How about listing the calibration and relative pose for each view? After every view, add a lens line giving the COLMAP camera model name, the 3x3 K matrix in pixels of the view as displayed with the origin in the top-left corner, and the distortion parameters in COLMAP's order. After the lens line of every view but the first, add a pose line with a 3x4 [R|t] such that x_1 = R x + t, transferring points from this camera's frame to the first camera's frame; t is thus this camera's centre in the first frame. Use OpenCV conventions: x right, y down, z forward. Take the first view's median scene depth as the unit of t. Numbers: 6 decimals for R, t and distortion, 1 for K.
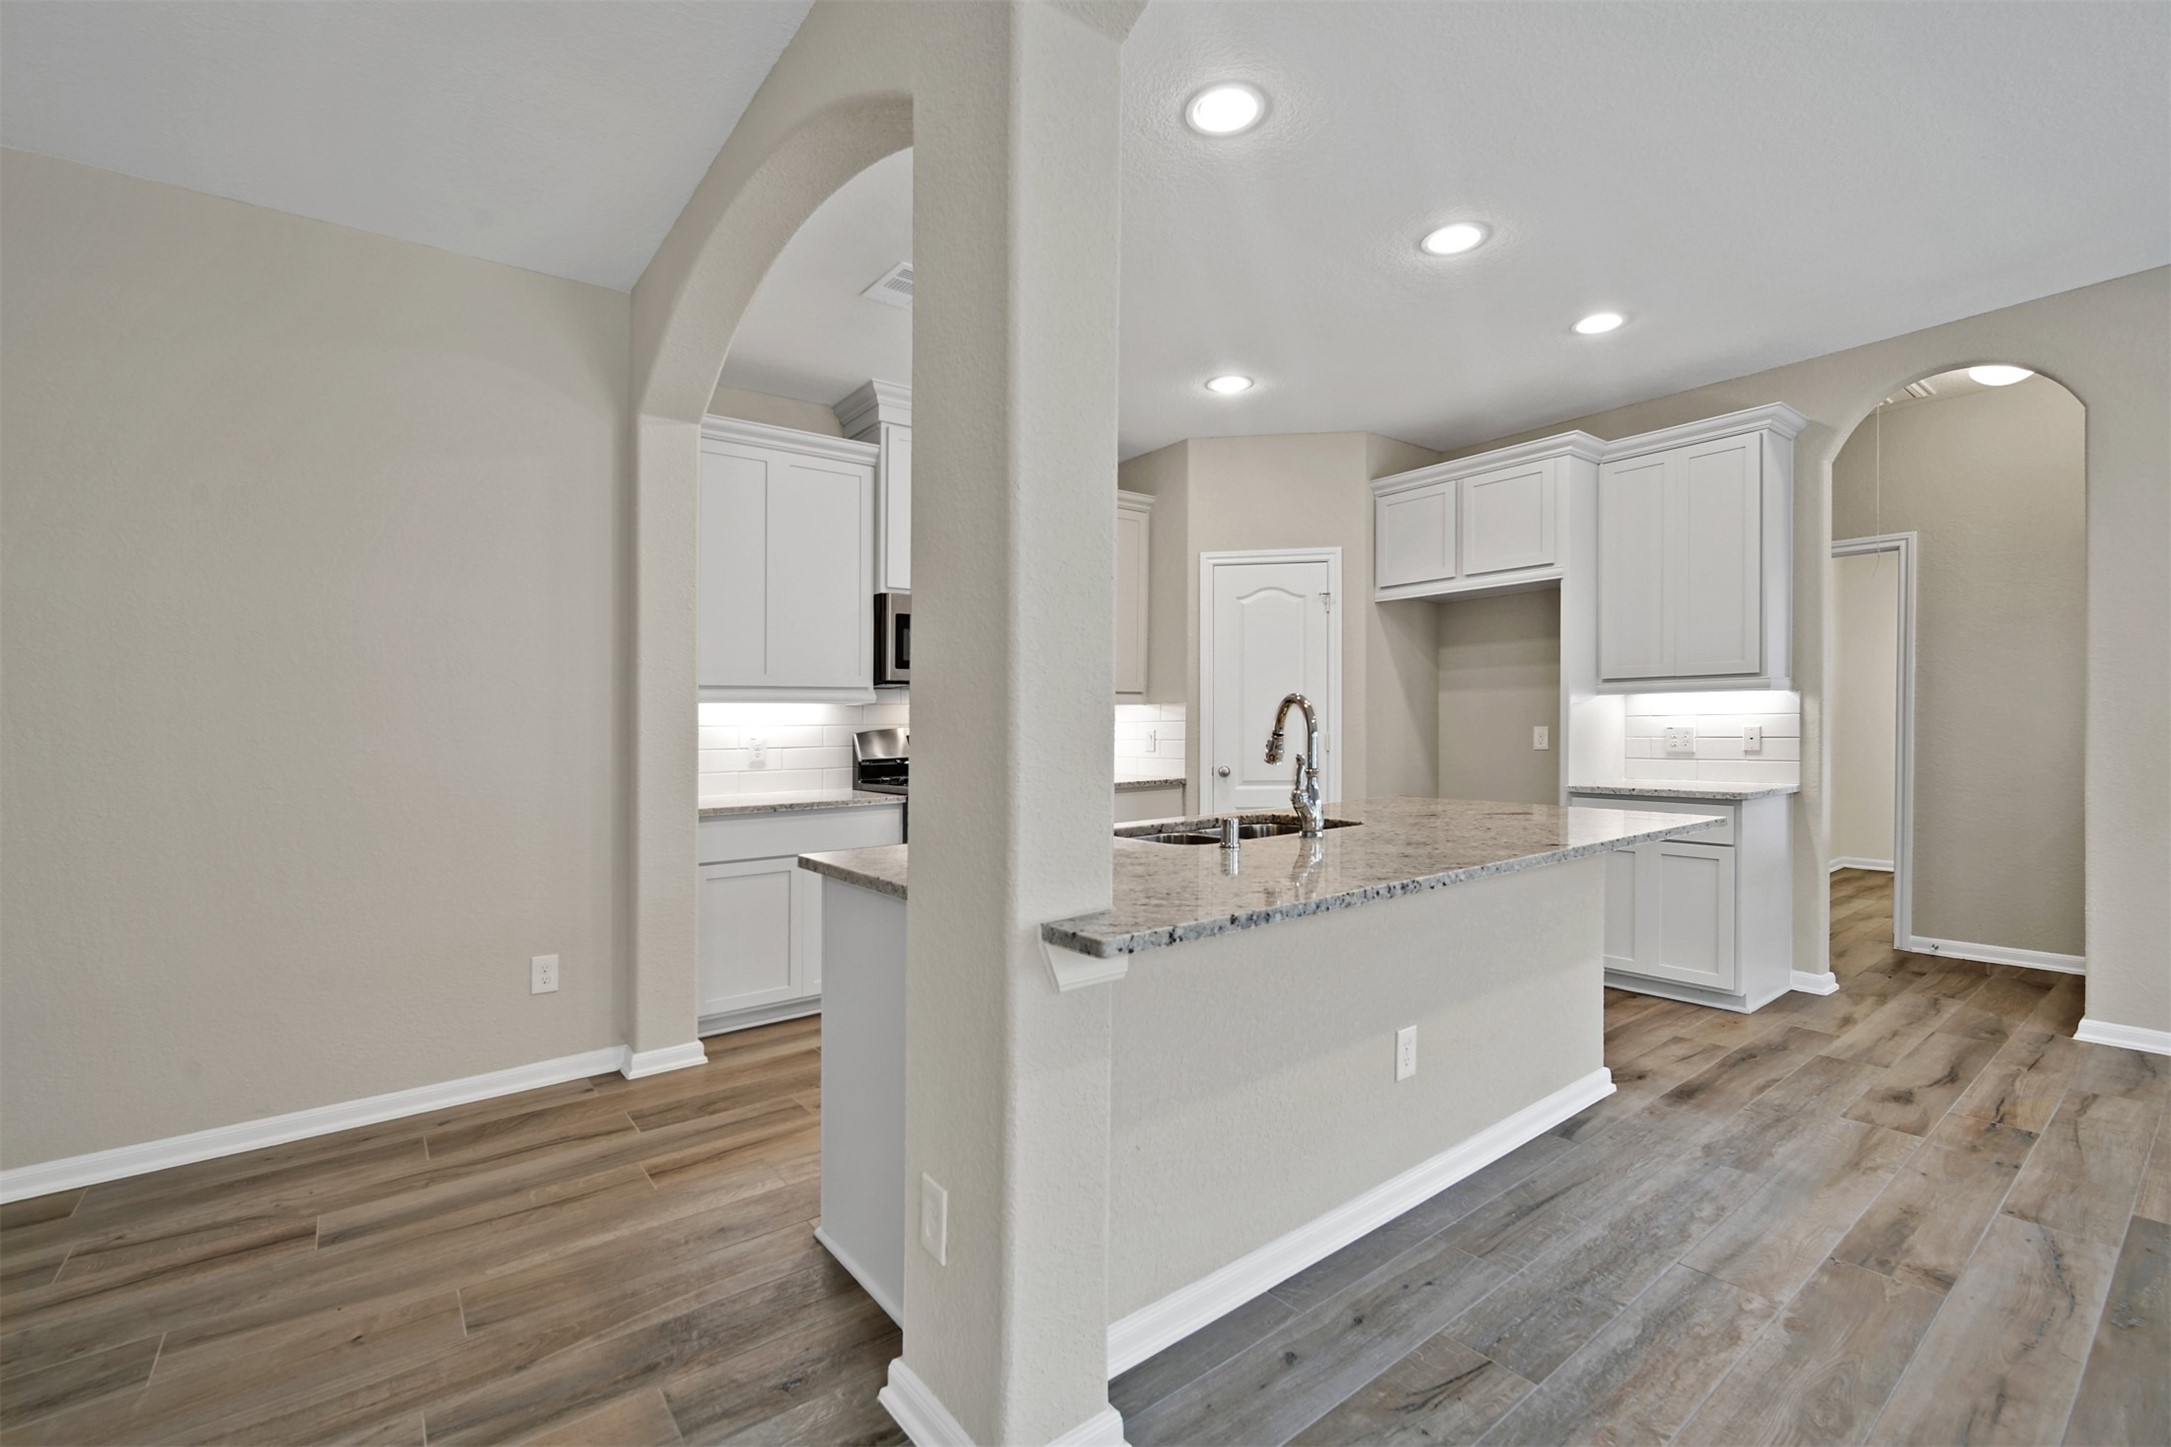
lens RADIAL K [[944.3, 0, 1096.1], [0, 944.3, 713.1], [0, 0, 1]] dist [-0.013452, 0.004202]
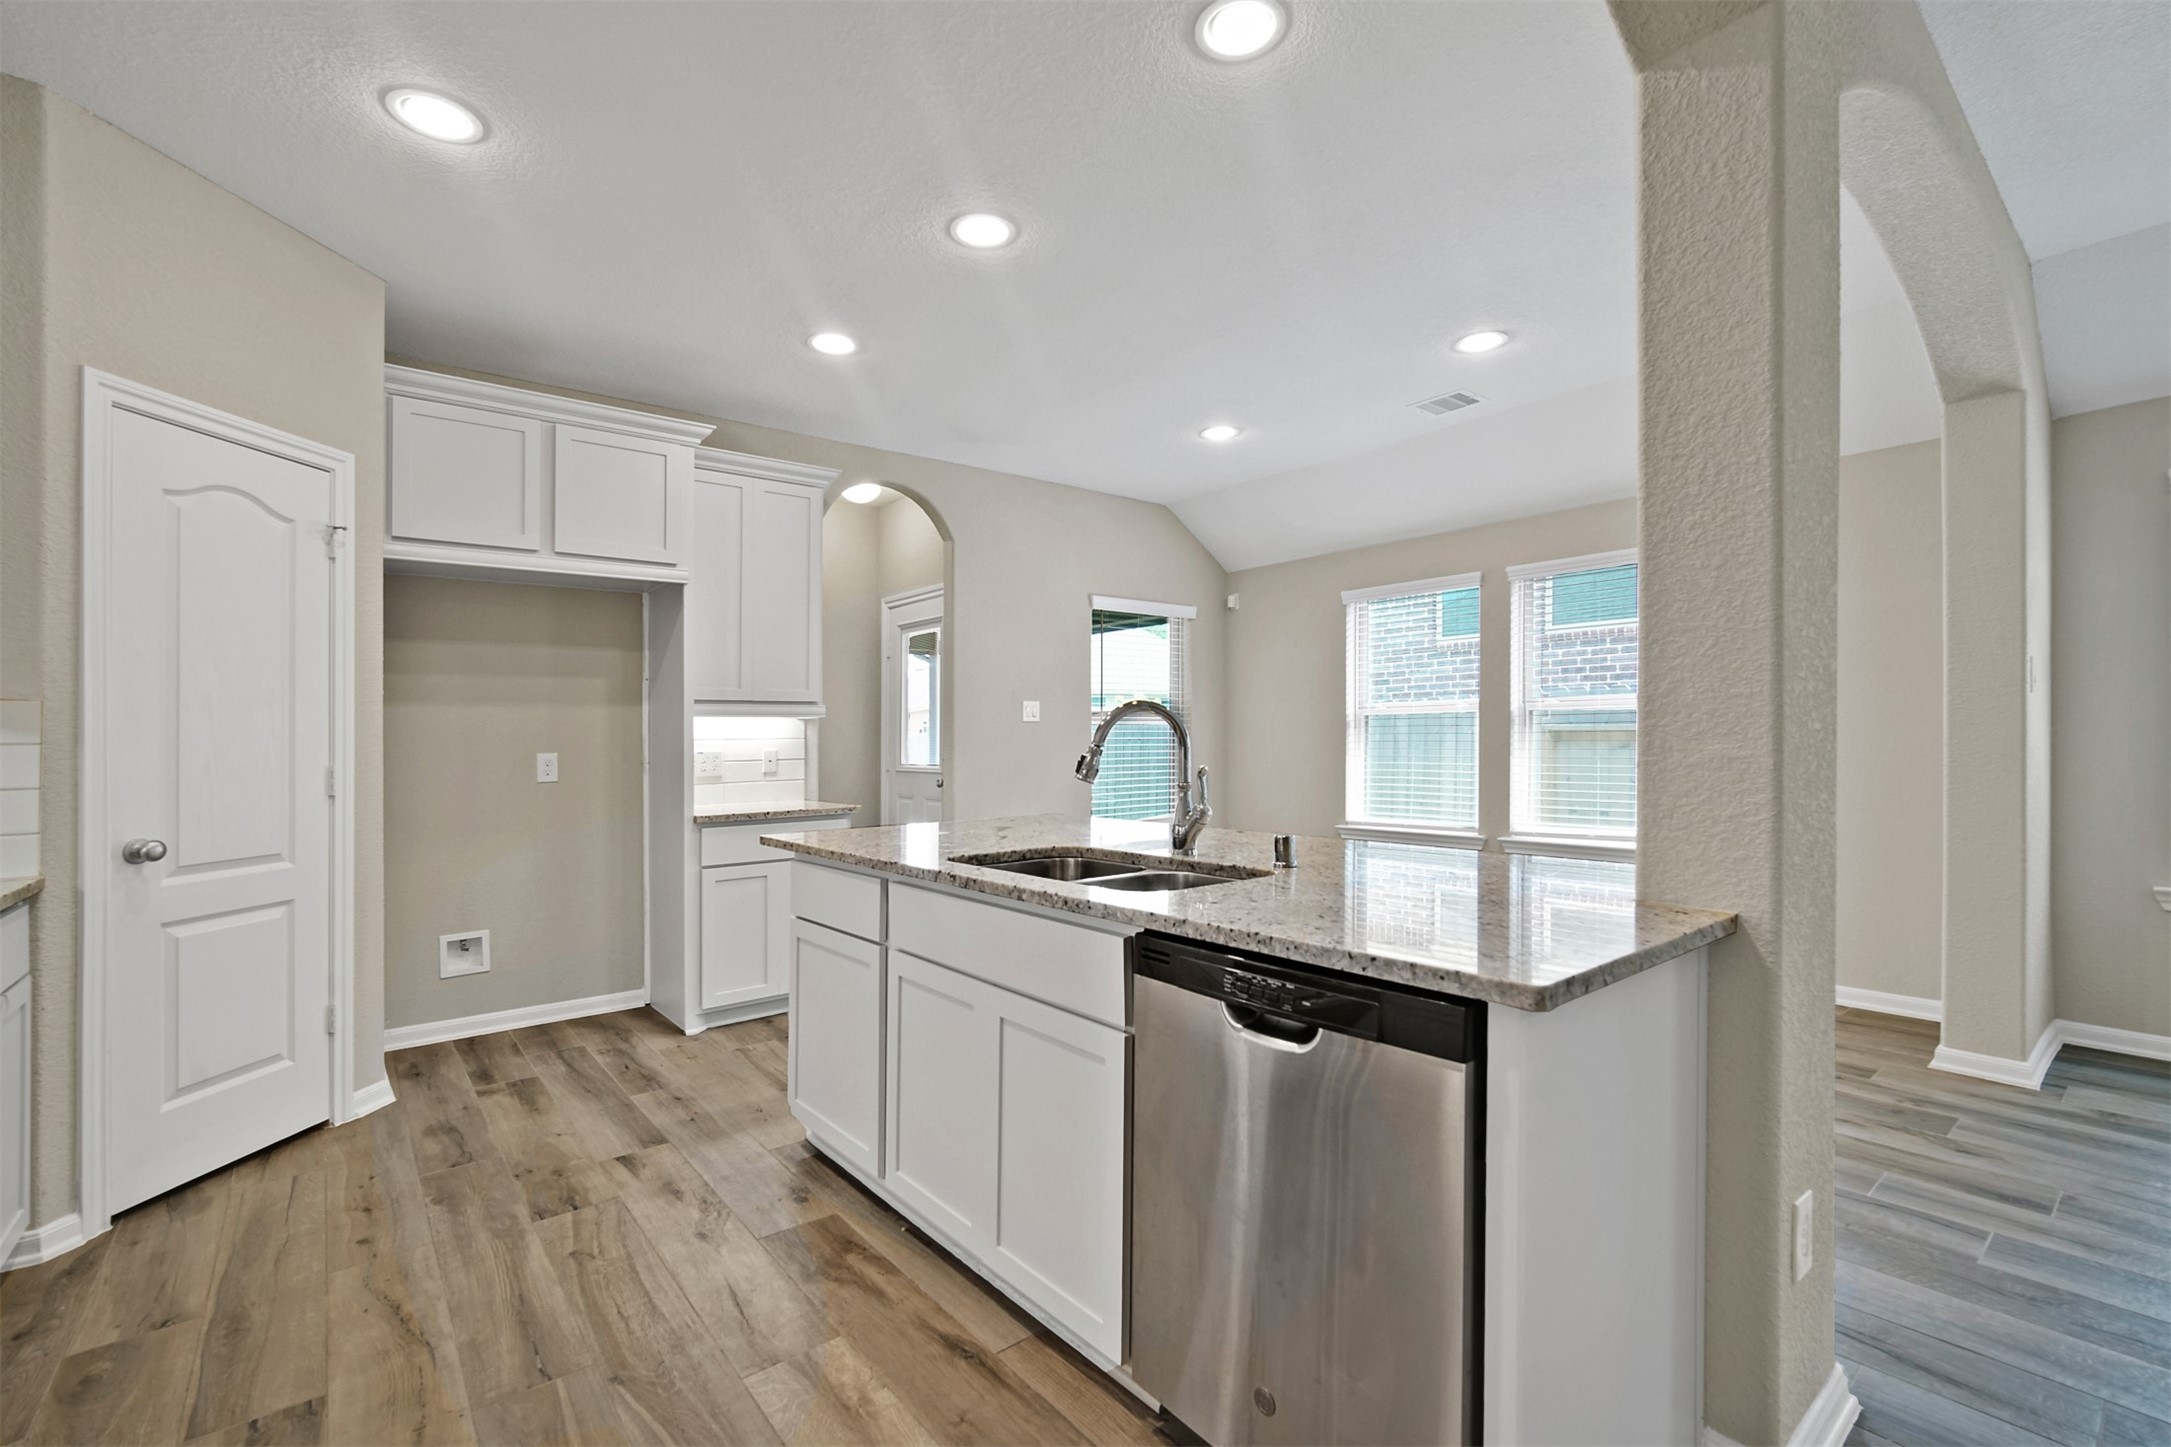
lens RADIAL K [[954.1, 0, 1079.8], [0, 954.1, 723.2], [0, 0, 1]] dist [-0.012977, 0.006369]
pose [[-0.011395, 0.028500, 0.999529, -0.588062], [0.004094, 0.999587, -0.028455, 0.022784], [-0.999927, 0.003768, -0.011507, 0.918229]]
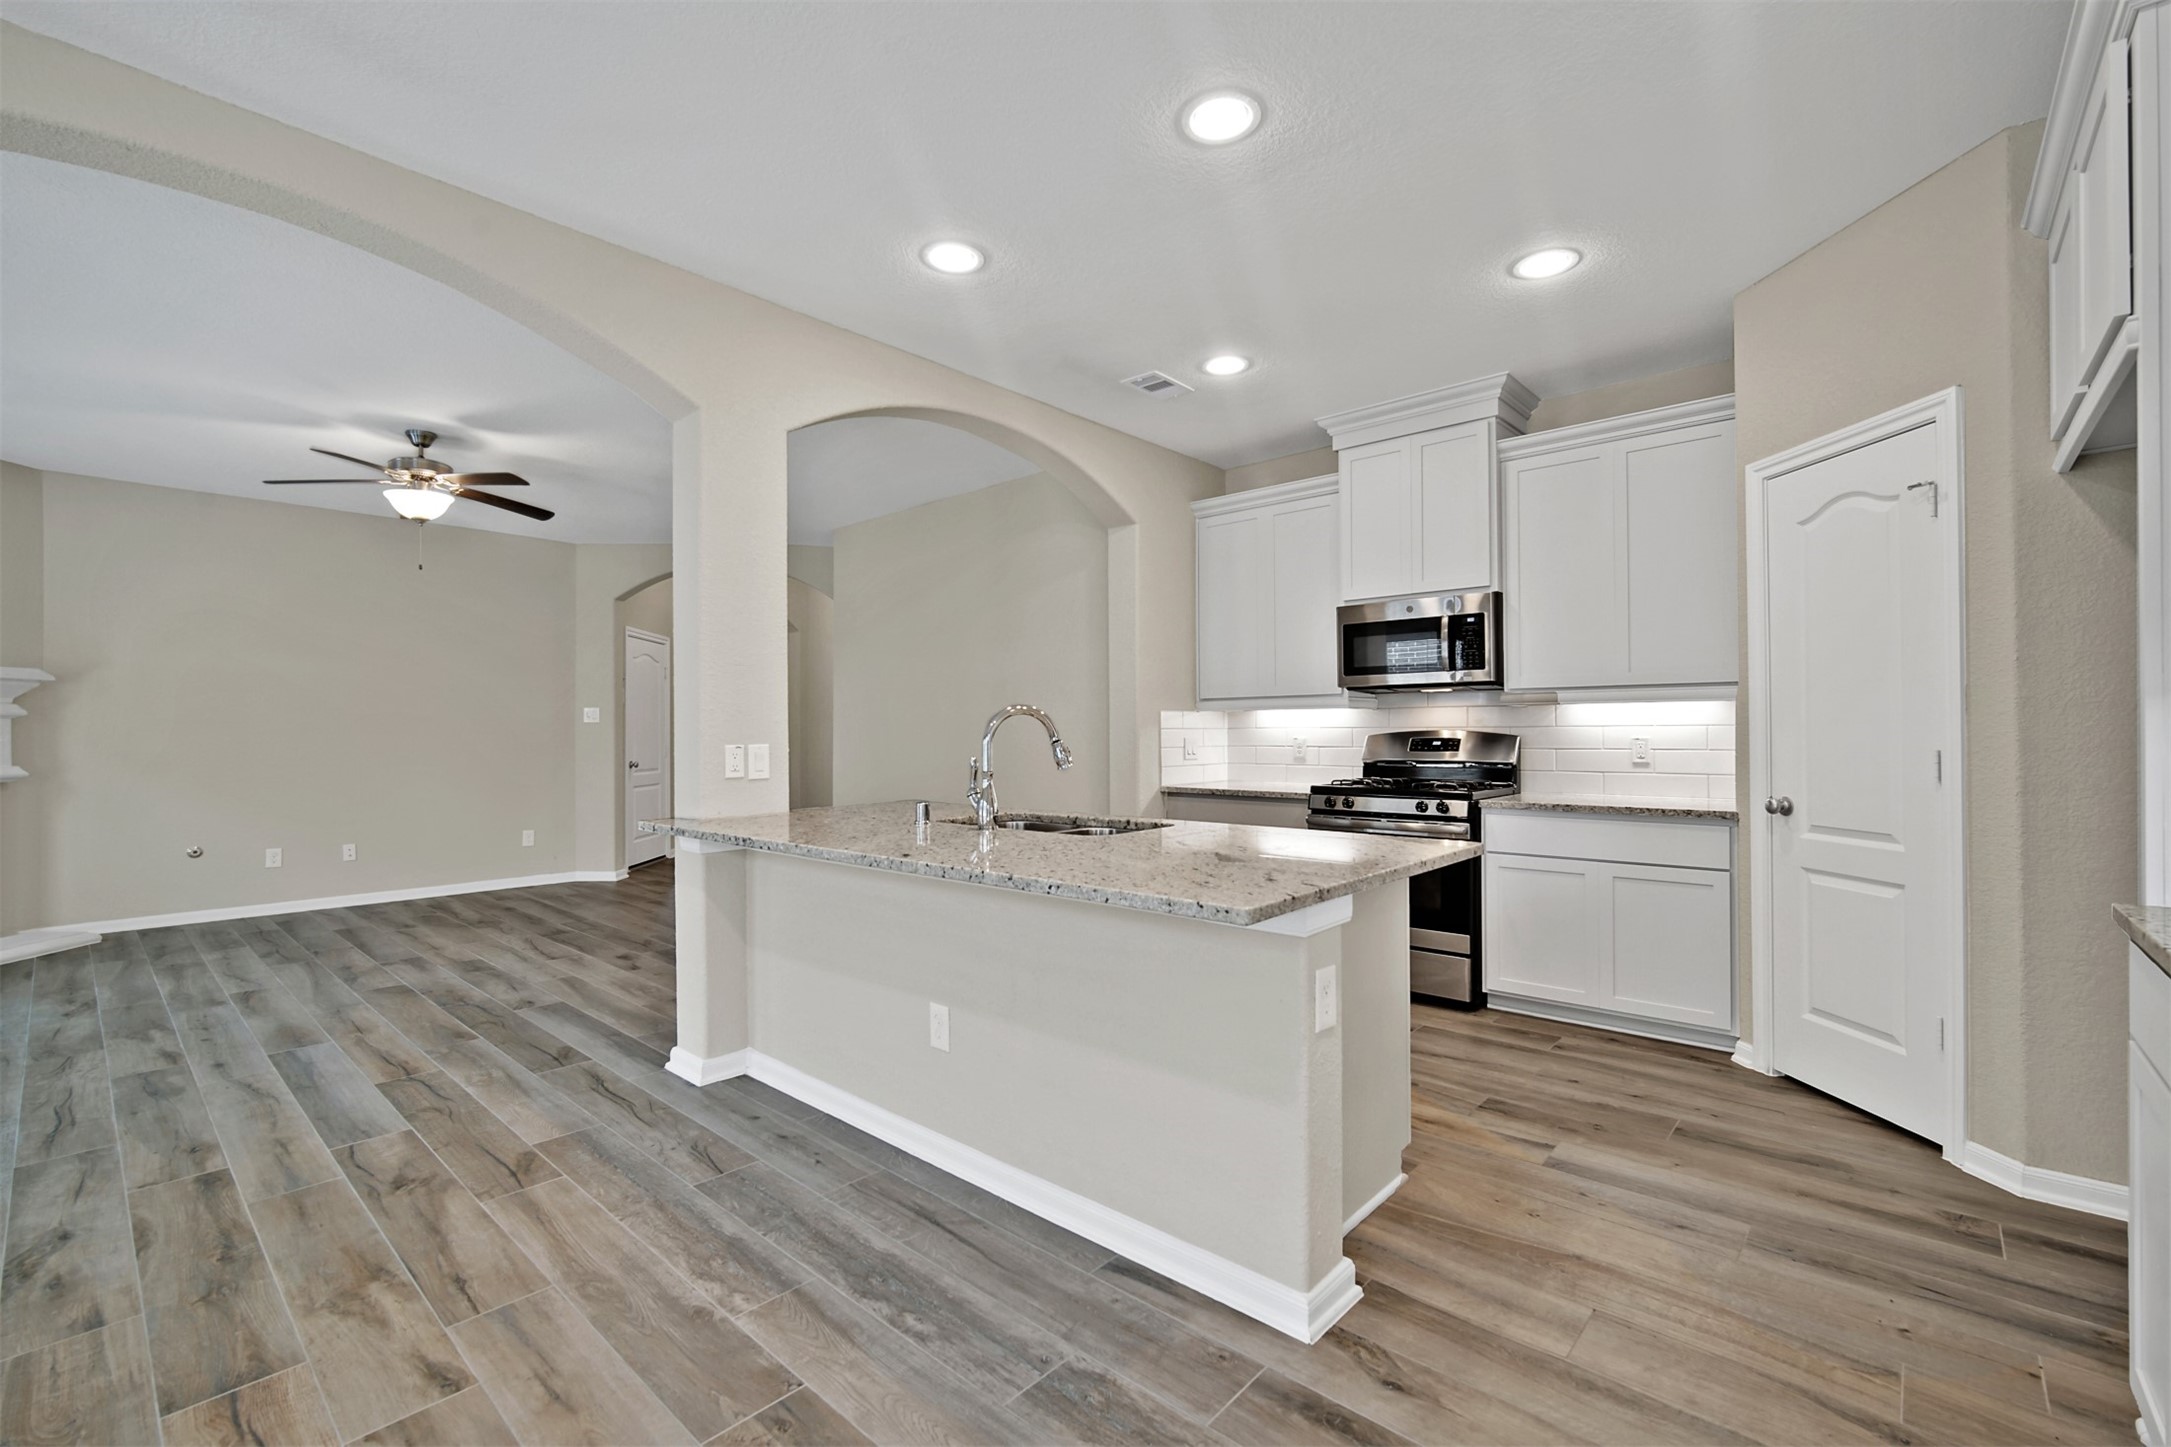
lens RADIAL K [[938.2, 0, 1072.8], [0, 938.2, 723.2], [0, 0, 1]] dist [0.010970, -0.000254]
pose [[0.160540, 0.003589, -0.987023, 1.130244], [0.013455, 0.999893, 0.005825, -0.004323], [0.986938, -0.014215, 0.160474, 0.761728]]
